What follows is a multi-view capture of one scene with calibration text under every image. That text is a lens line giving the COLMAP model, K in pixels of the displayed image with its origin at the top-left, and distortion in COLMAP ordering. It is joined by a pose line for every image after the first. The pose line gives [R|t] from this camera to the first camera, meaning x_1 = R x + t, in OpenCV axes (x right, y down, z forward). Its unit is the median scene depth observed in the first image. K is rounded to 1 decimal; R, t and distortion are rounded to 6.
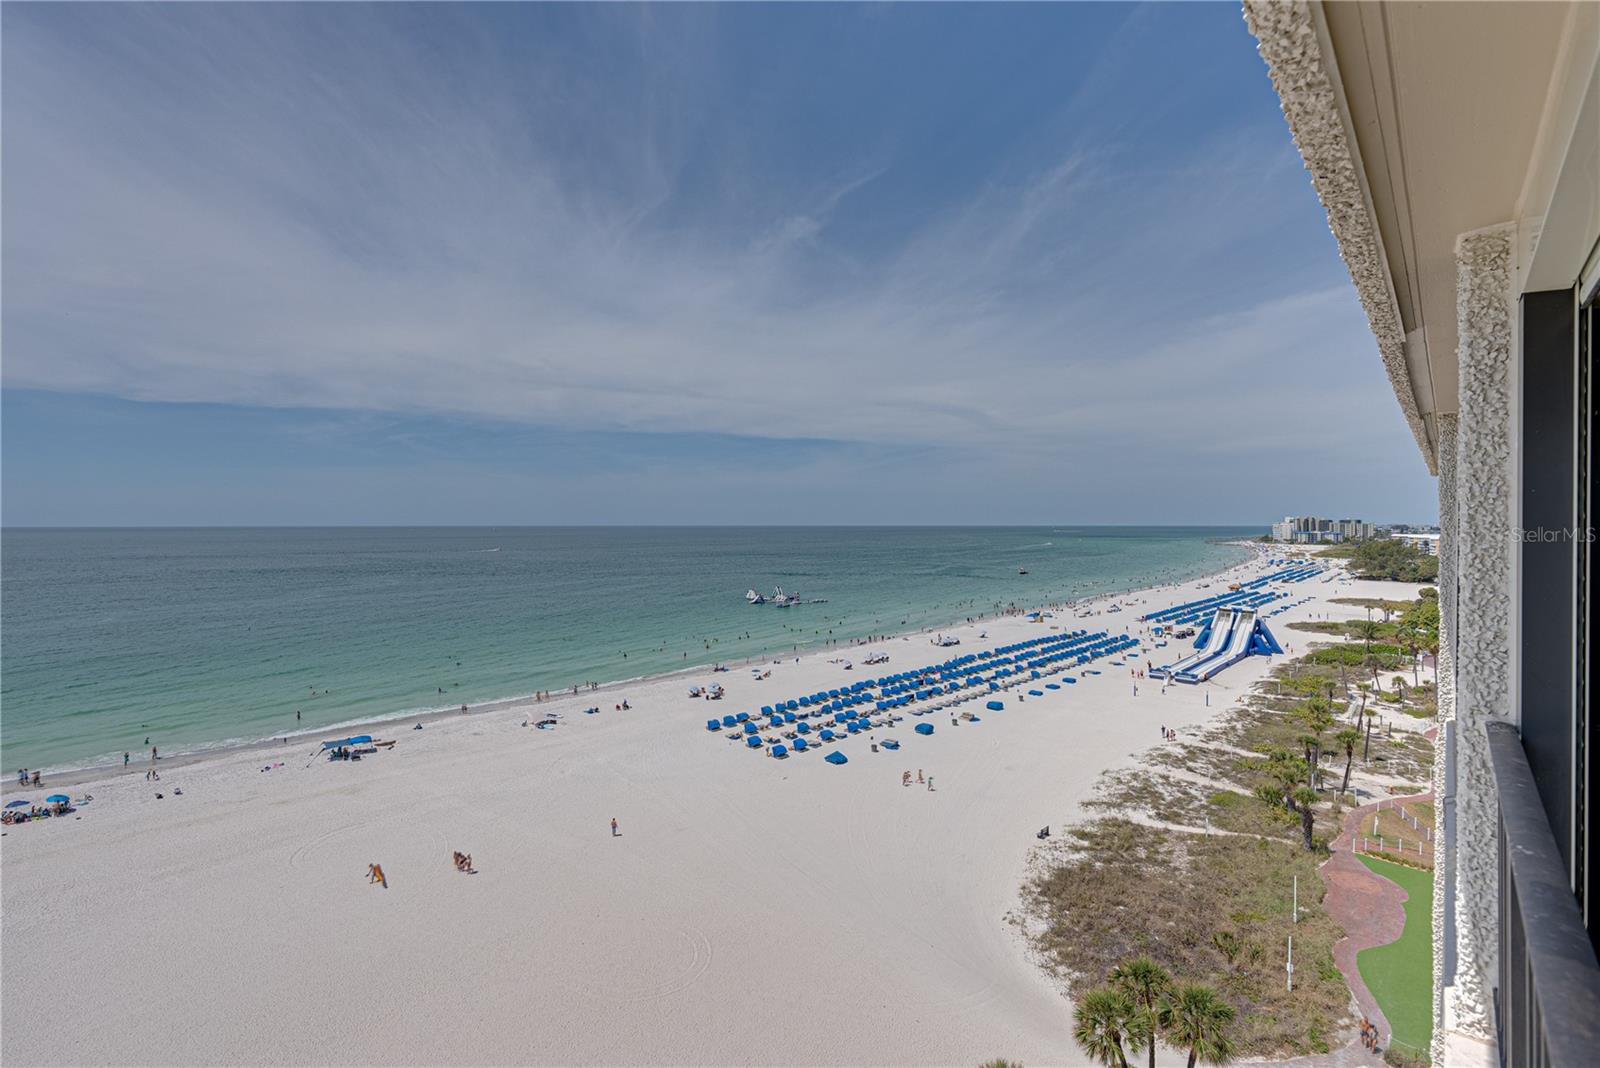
lens RADIAL K [[823.5, 0, 772.4], [0, 823.5, 516.1], [0, 0, 1]] dist [-0.000713, 0.001092]
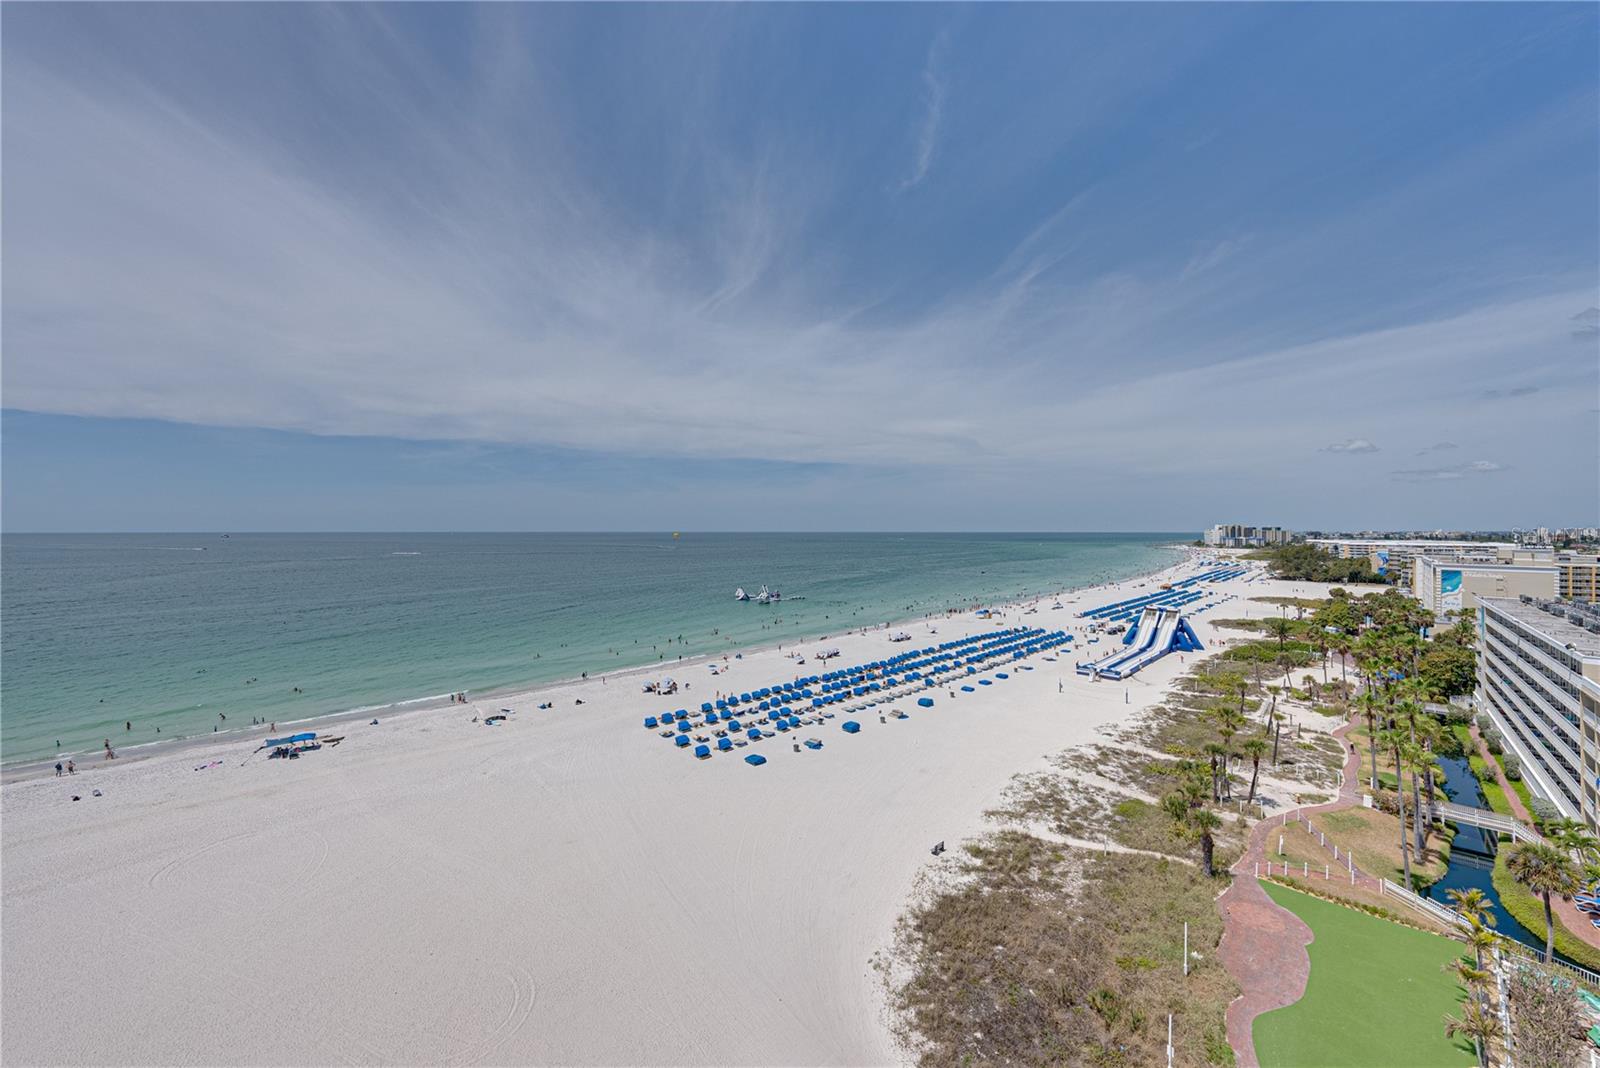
lens RADIAL K [[671.2, 0, 791.2], [0, 671.2, 492.8], [0, 0, 1]] dist [-0.004429, 0.000978]
pose [[0.999915, -0.000061, -0.013073, 0.126591], [-0.000550, 0.998909, -0.046695, 0.001150], [0.013062, 0.046698, 0.998824, 0.142004]]
